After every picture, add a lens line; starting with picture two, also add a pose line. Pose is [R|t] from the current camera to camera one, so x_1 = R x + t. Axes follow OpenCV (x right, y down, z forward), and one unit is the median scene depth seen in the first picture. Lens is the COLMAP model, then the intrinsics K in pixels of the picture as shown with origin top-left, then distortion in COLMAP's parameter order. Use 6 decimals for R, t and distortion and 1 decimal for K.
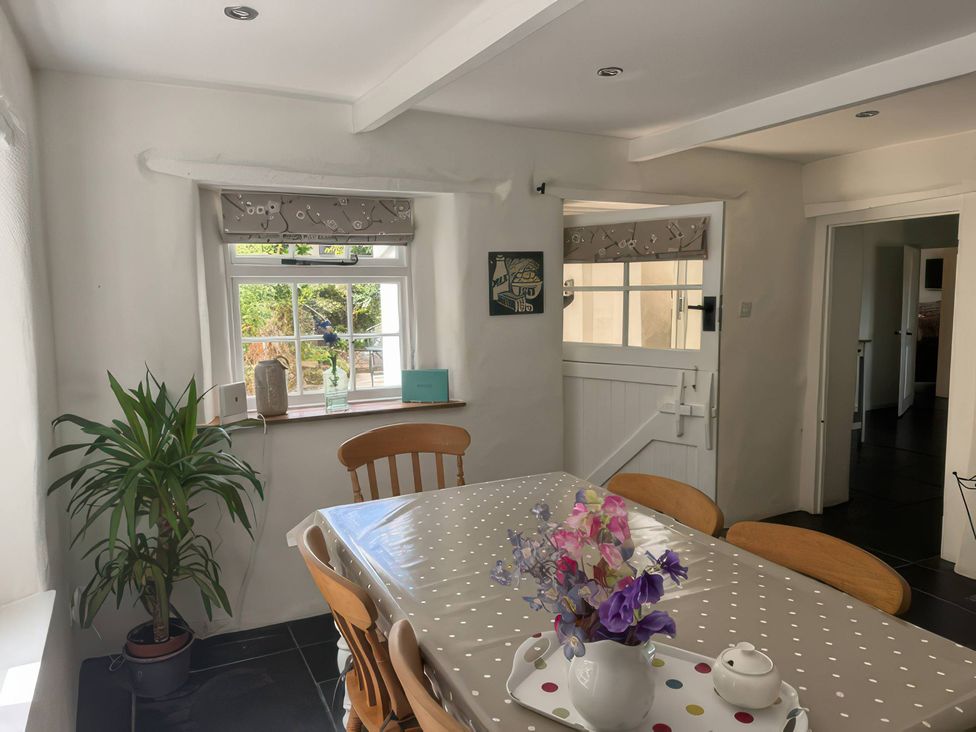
lens RADIAL K [[702.0, 0, 488.0], [0, 702.0, 366.0], [0, 0, 1]] dist [0.066830, -0.111127]
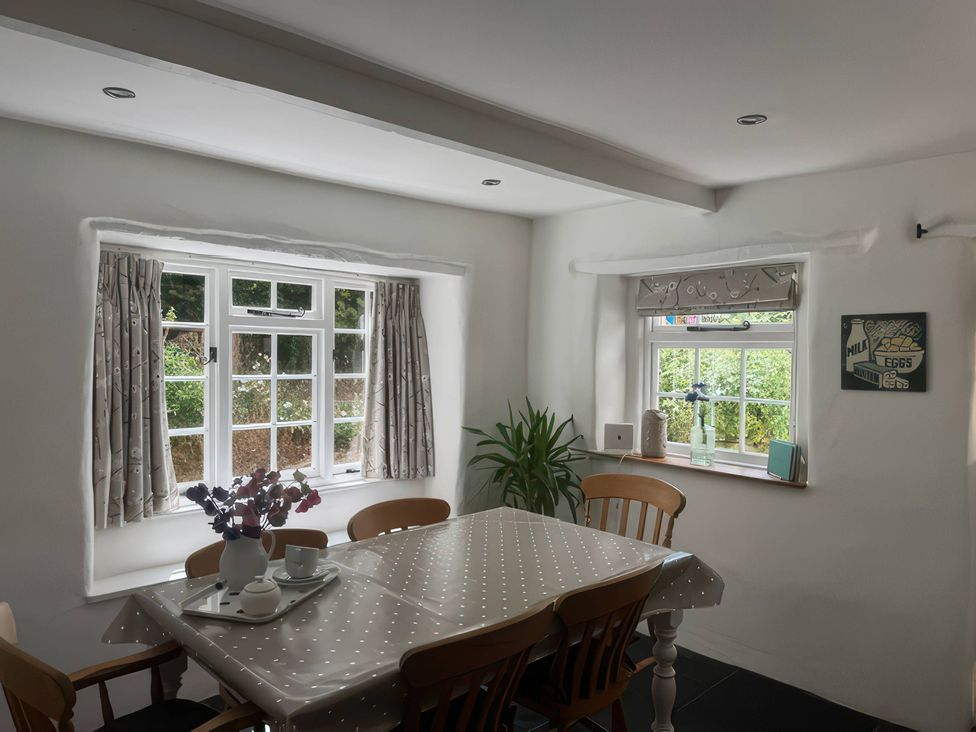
lens RADIAL K [[702.0, 0, 488.0], [0, 702.0, 366.0], [0, 0, 1]] dist [0.066830, -0.111127]
pose [[0.241646, 0.037387, -0.969644, 0.724677], [-0.124496, 0.992194, 0.007230, -0.053153], [0.962345, 0.118970, 0.244414, 0.383789]]
